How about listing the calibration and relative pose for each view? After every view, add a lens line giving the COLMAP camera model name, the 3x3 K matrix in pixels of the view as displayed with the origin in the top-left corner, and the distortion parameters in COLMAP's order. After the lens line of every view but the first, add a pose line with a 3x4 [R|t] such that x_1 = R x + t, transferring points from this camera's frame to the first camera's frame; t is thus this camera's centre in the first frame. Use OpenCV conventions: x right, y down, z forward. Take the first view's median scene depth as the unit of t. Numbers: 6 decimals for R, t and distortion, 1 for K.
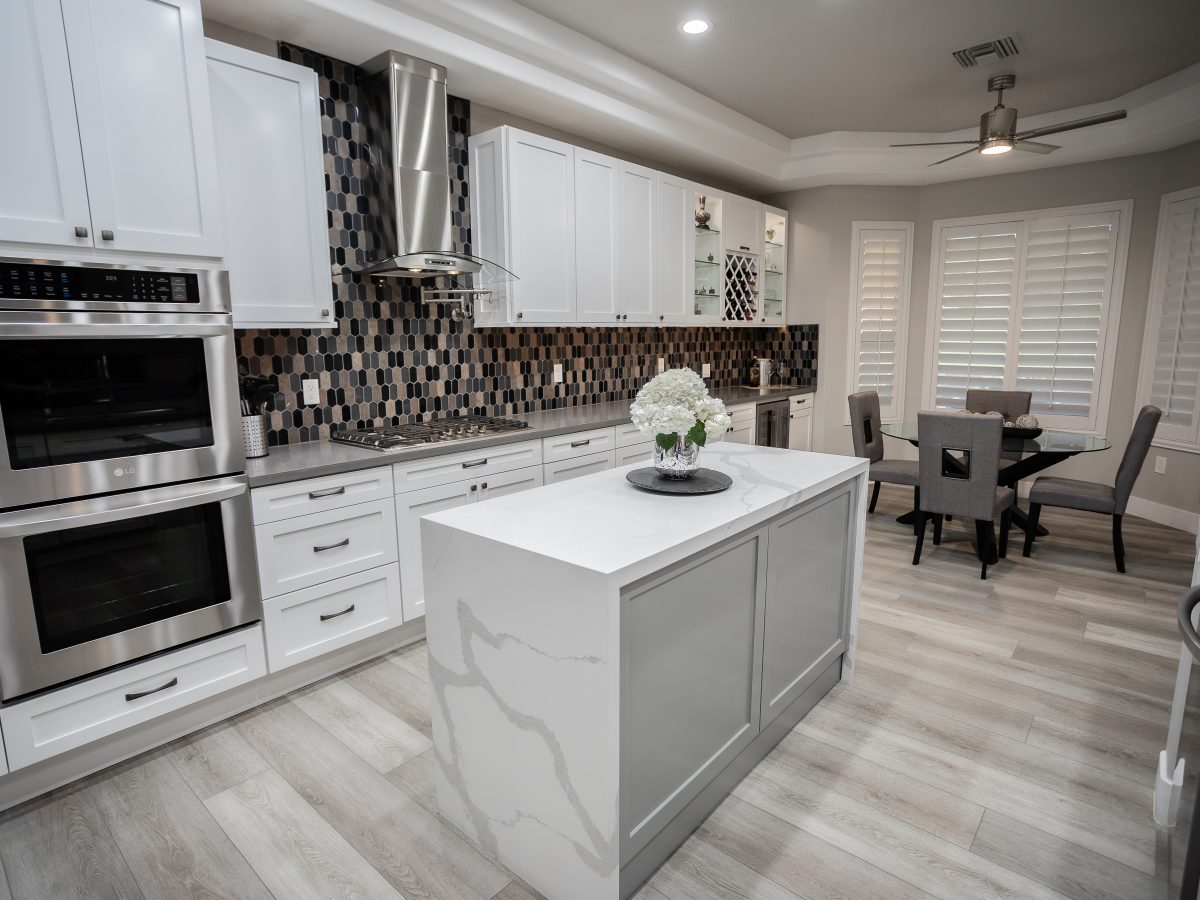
lens RADIAL K [[667.2, 0, 594.3], [0, 667.2, 445.9], [0, 0, 1]] dist [-0.060175, 0.035890]
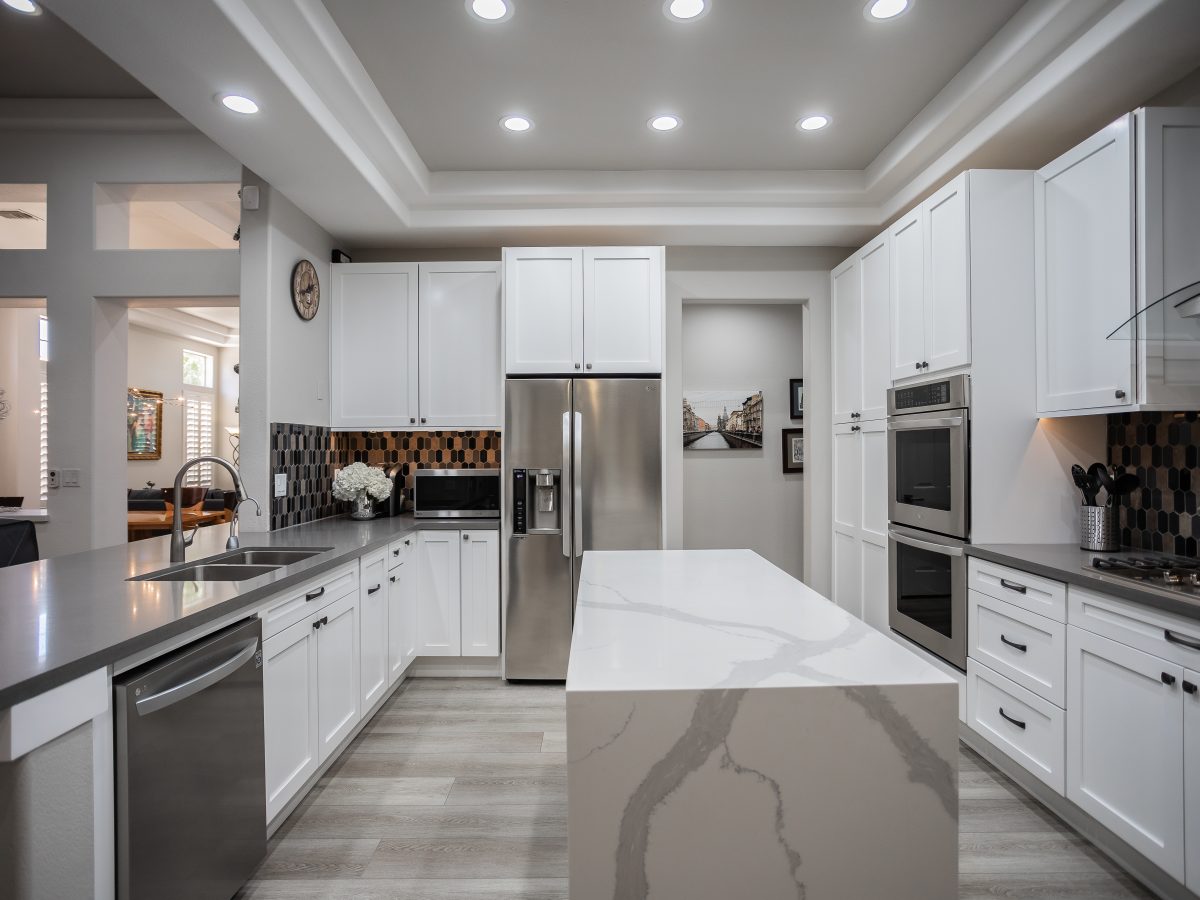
lens RADIAL K [[667.2, 0, 594.3], [0, 667.2, 445.9], [0, 0, 1]] dist [-0.060175, 0.035890]
pose [[-0.753720, 0.011155, -0.657101, 0.405305], [-0.095585, 0.987363, 0.126401, -0.114903], [0.650208, 0.158080, -0.743129, 0.767106]]
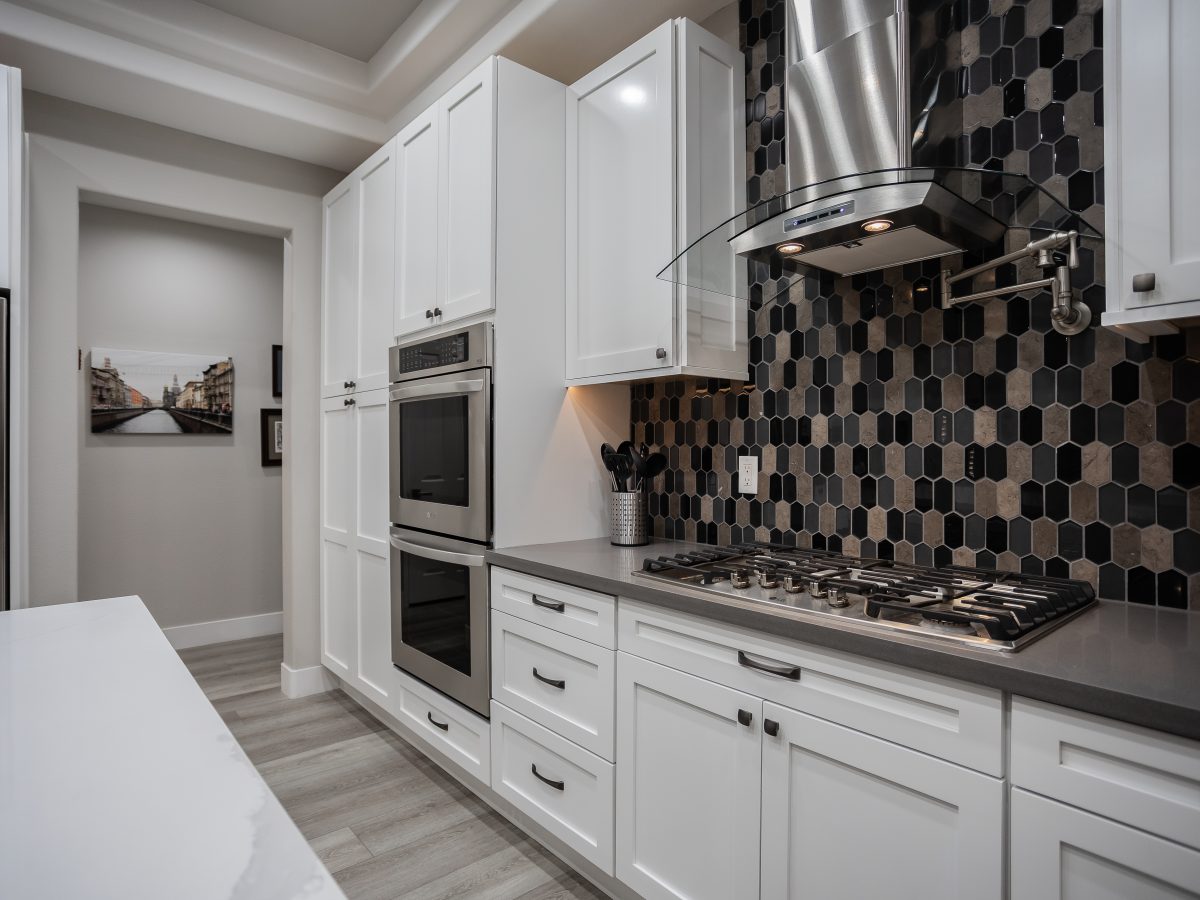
lens RADIAL K [[667.2, 0, 594.3], [0, 667.2, 445.9], [0, 0, 1]] dist [-0.060175, 0.035890]
pose [[-0.146735, 0.009854, -0.989127, 0.180391], [-0.160426, 0.986475, 0.033626, -0.077570], [0.976080, 0.163616, -0.143169, 0.675093]]
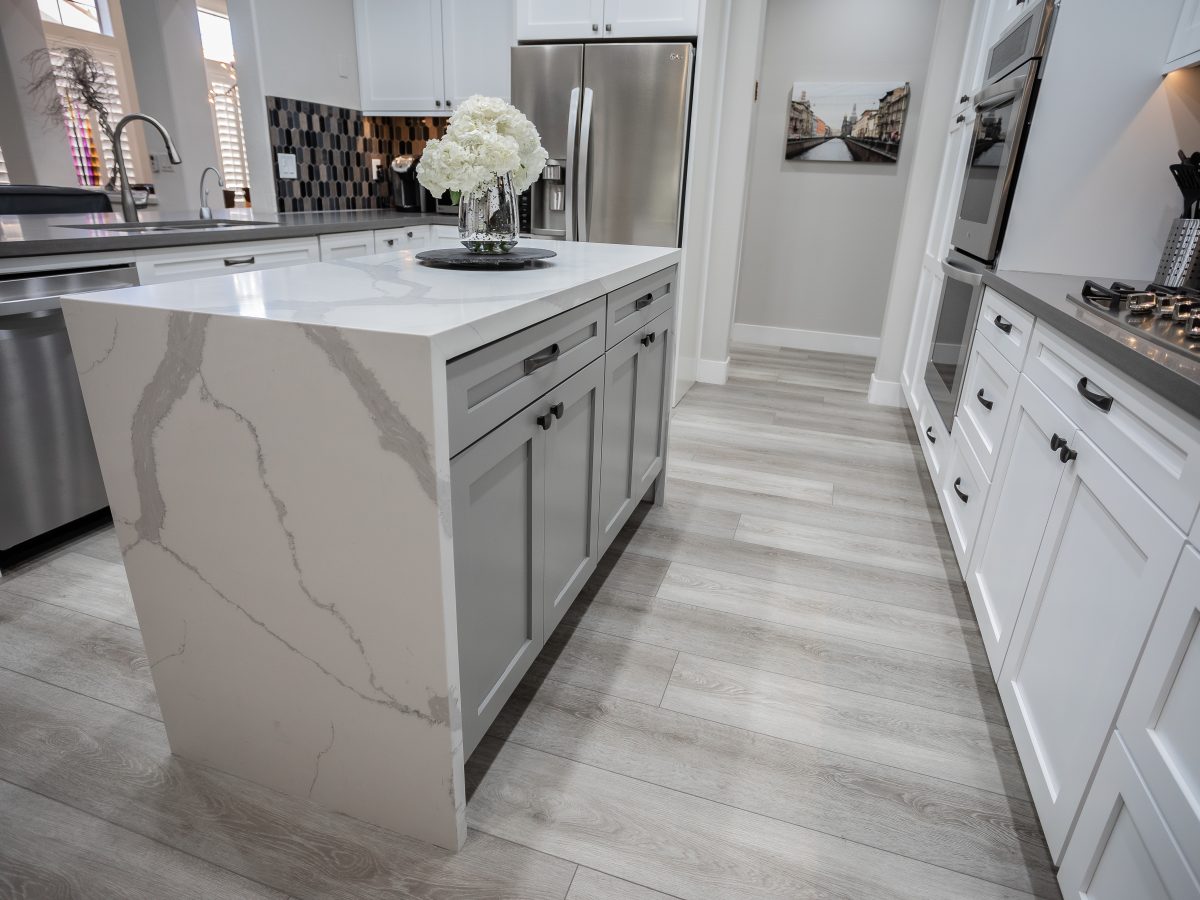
lens RADIAL K [[685.9, 0, 600.8], [0, 685.9, 443.3], [0, 0, 1]] dist [-0.053558, 0.040408]
pose [[-0.923345, 0.114661, -0.366453, 0.157628], [-0.090019, 0.863133, 0.496888, -0.081512], [0.373271, 0.491787, -0.786648, 0.878476]]
